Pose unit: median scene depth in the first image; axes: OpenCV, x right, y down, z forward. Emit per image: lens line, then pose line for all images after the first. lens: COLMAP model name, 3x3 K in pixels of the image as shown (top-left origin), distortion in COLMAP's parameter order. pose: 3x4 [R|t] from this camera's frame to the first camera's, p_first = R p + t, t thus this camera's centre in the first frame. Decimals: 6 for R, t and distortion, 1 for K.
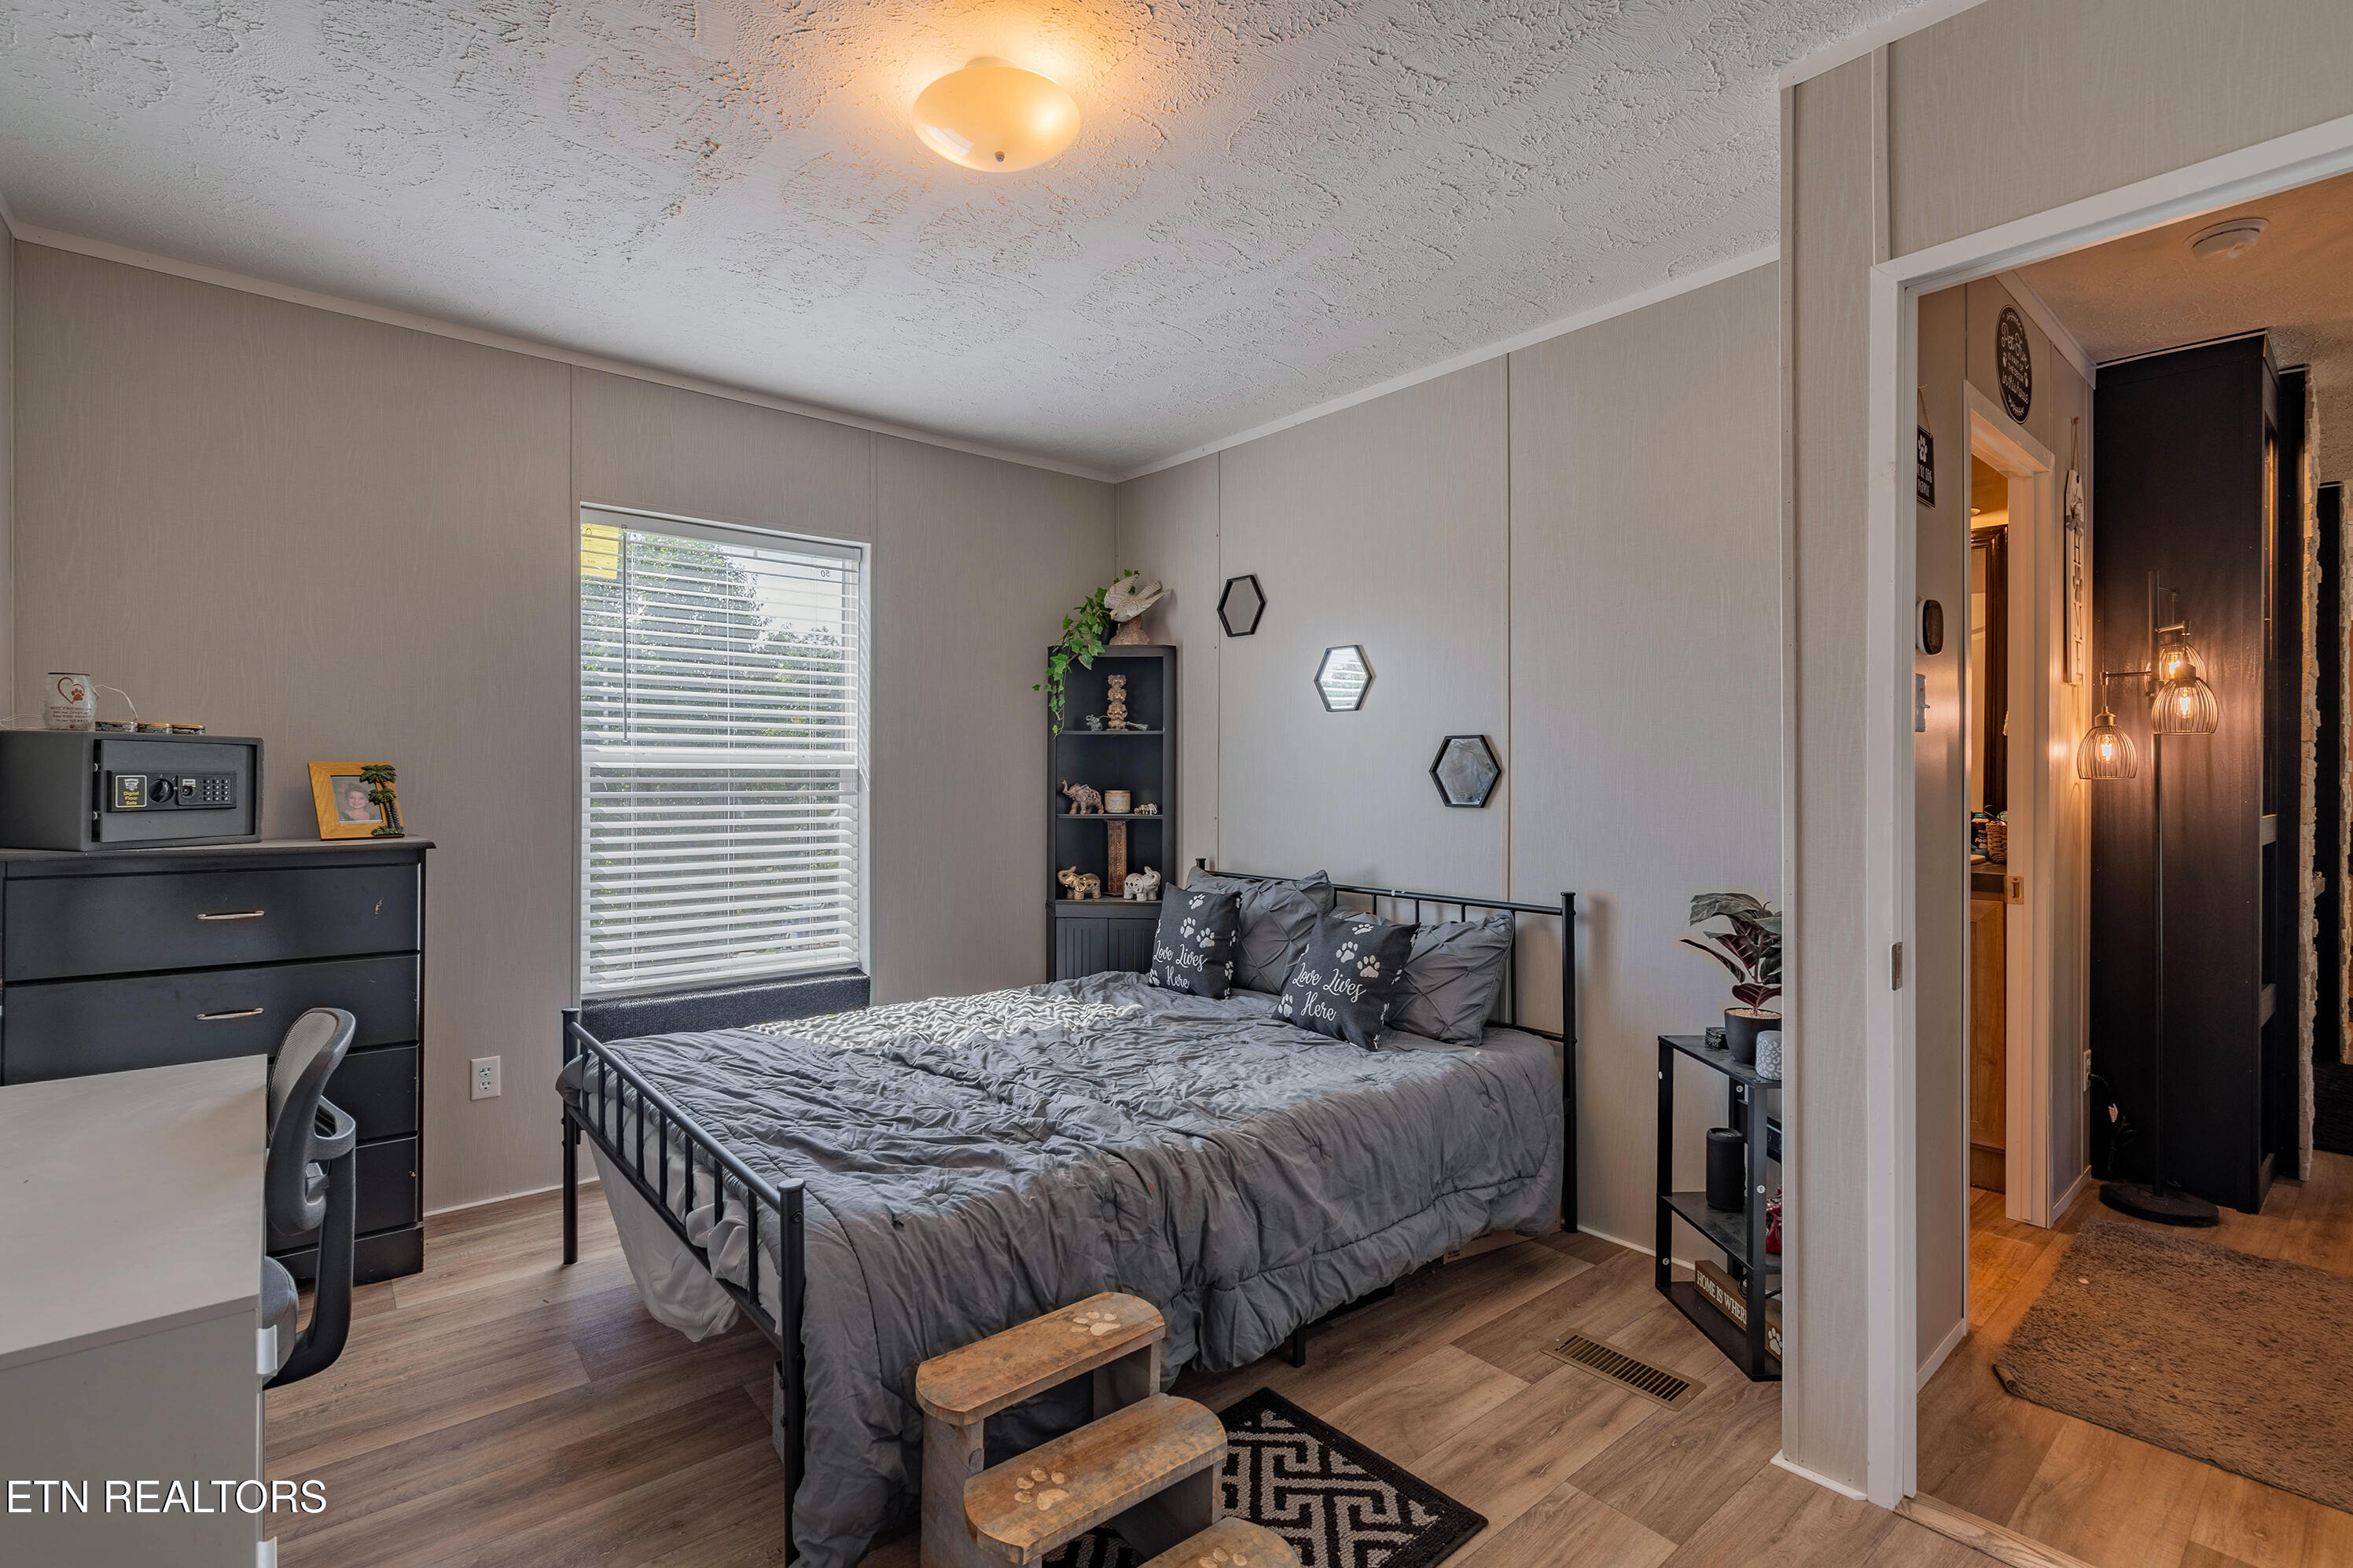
lens RADIAL K [[1081.5, 0, 1172.9], [0, 1081.5, 780.4], [0, 0, 1]] dist [-0.003366, 0.001027]
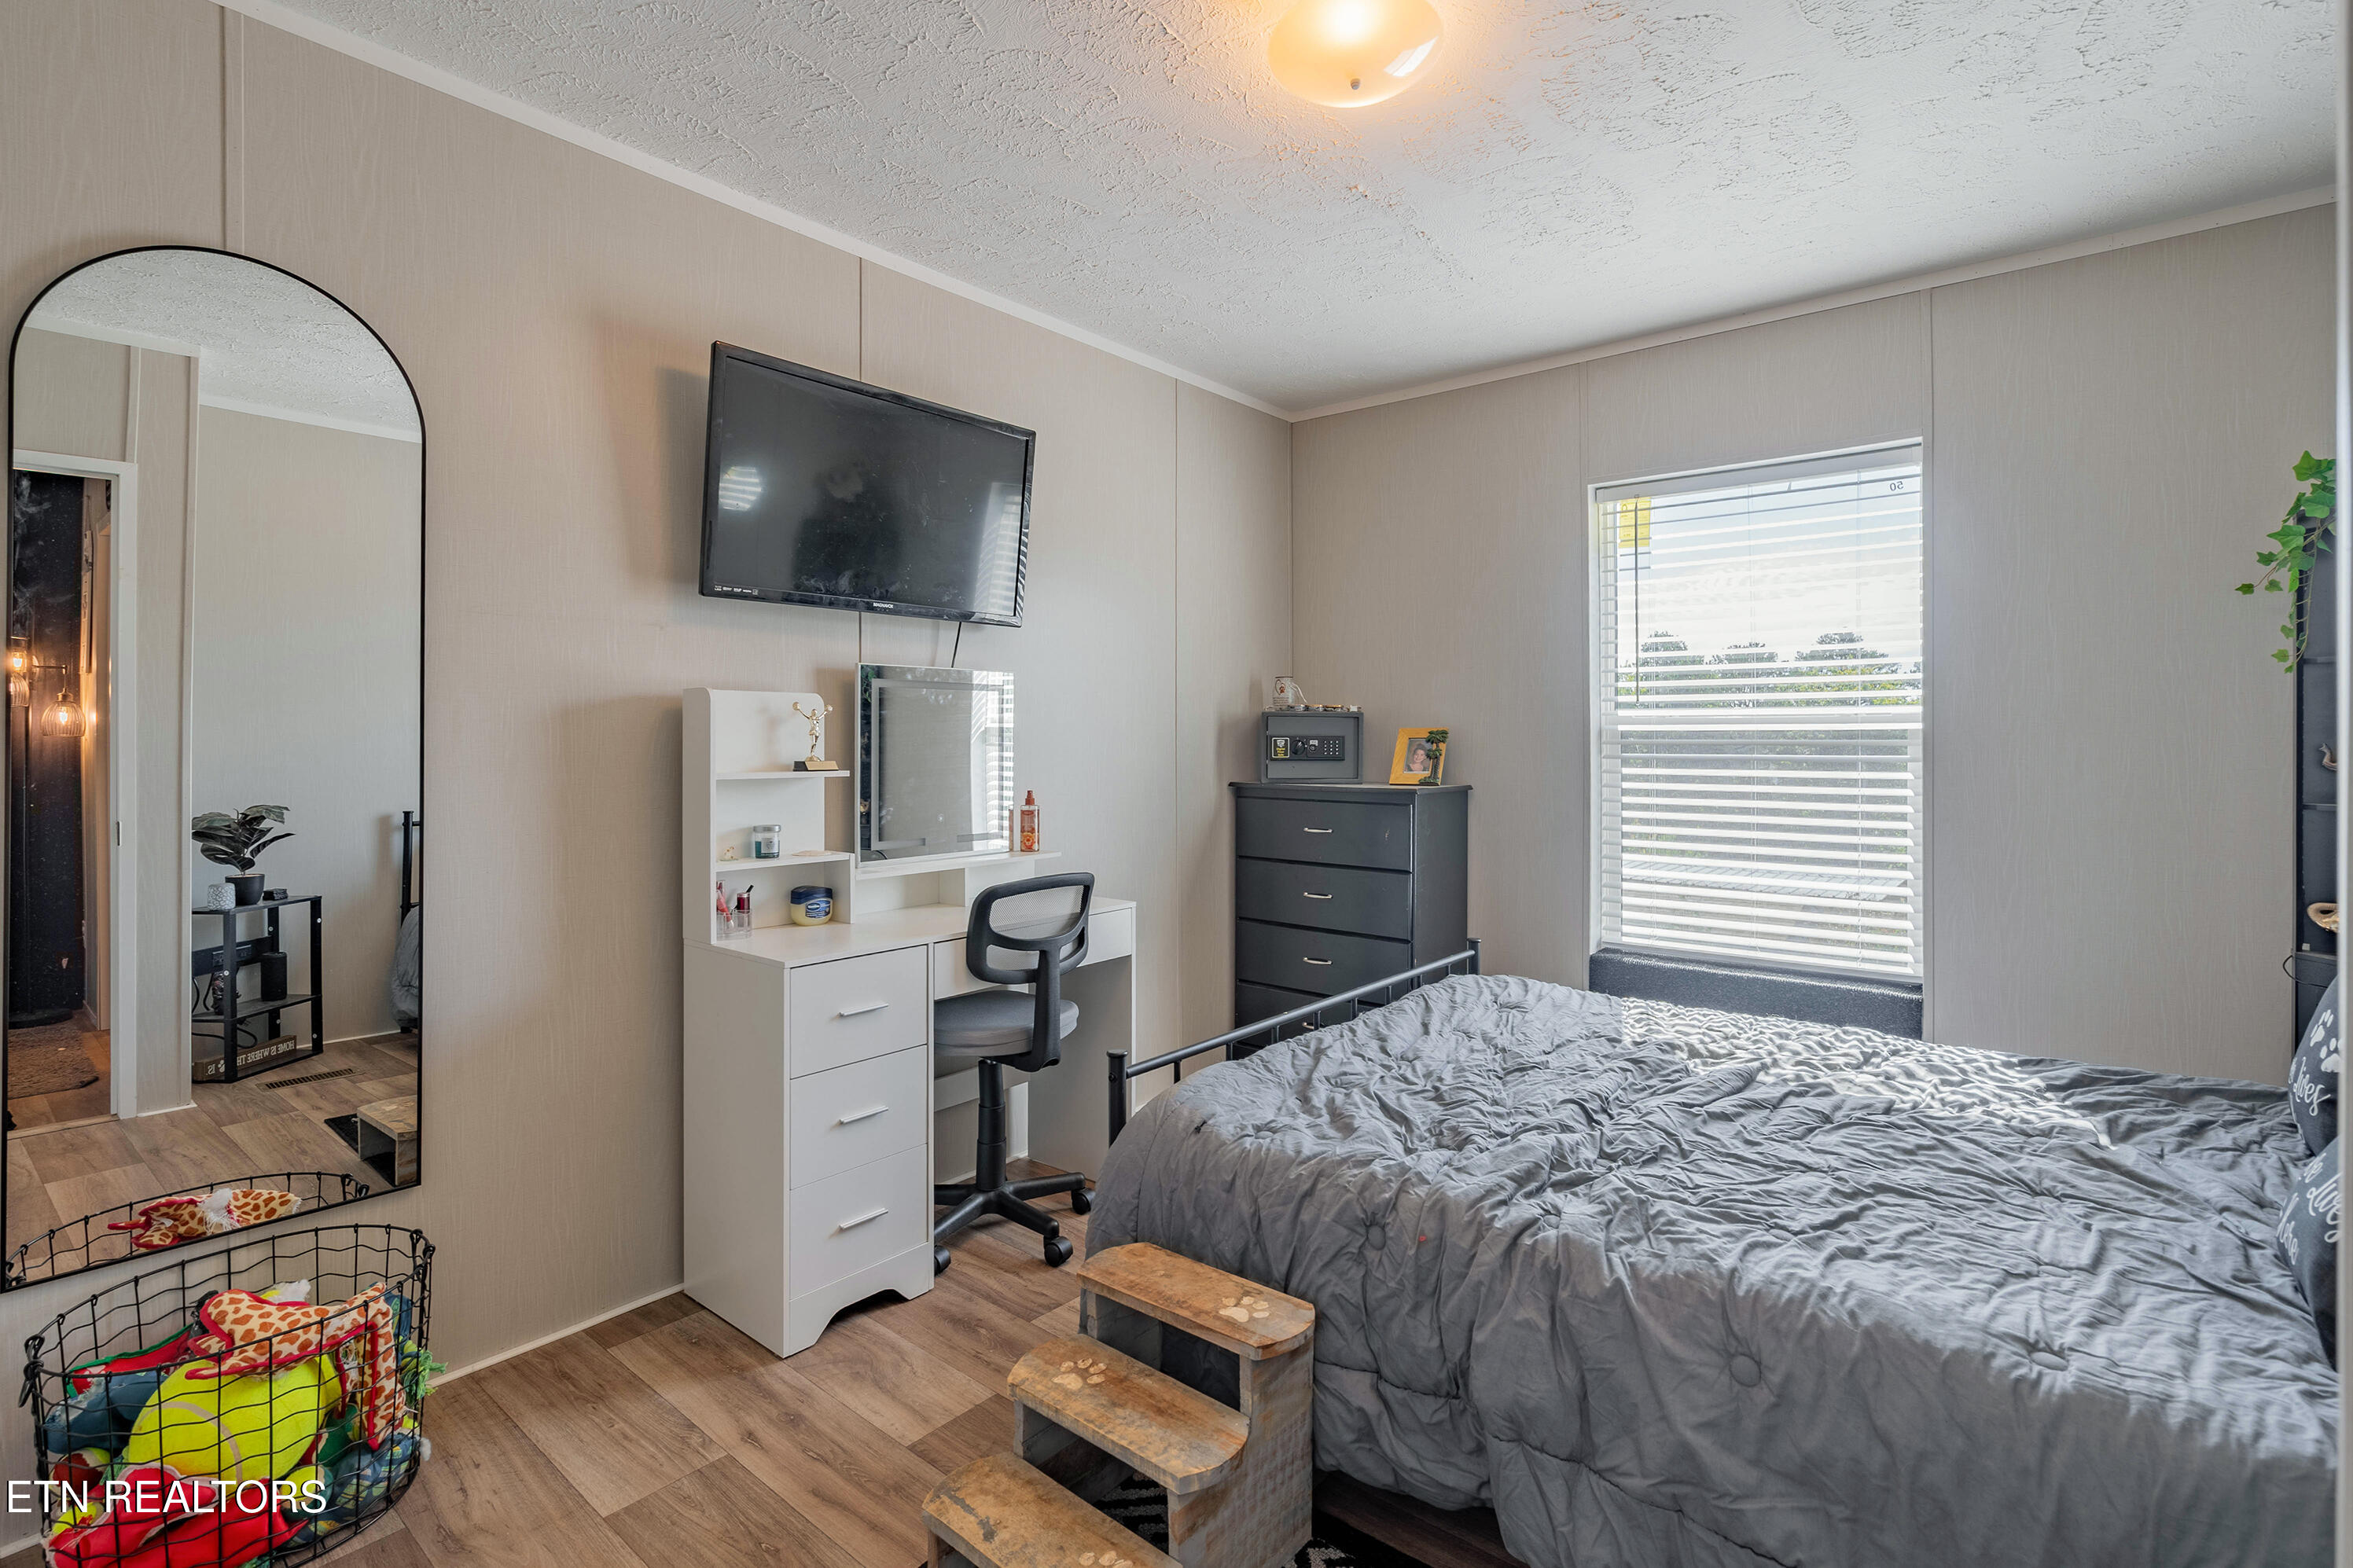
lens RADIAL K [[1081.5, 0, 1183.4], [0, 1081.5, 742.6], [0, 0, 1]] dist [-0.003366, 0.001027]
pose [[0.191866, -0.000772, -0.981421, 0.499225], [-0.004748, 0.999987, -0.001715, 0.004670], [0.981410, 0.004989, 0.191860, 0.448754]]
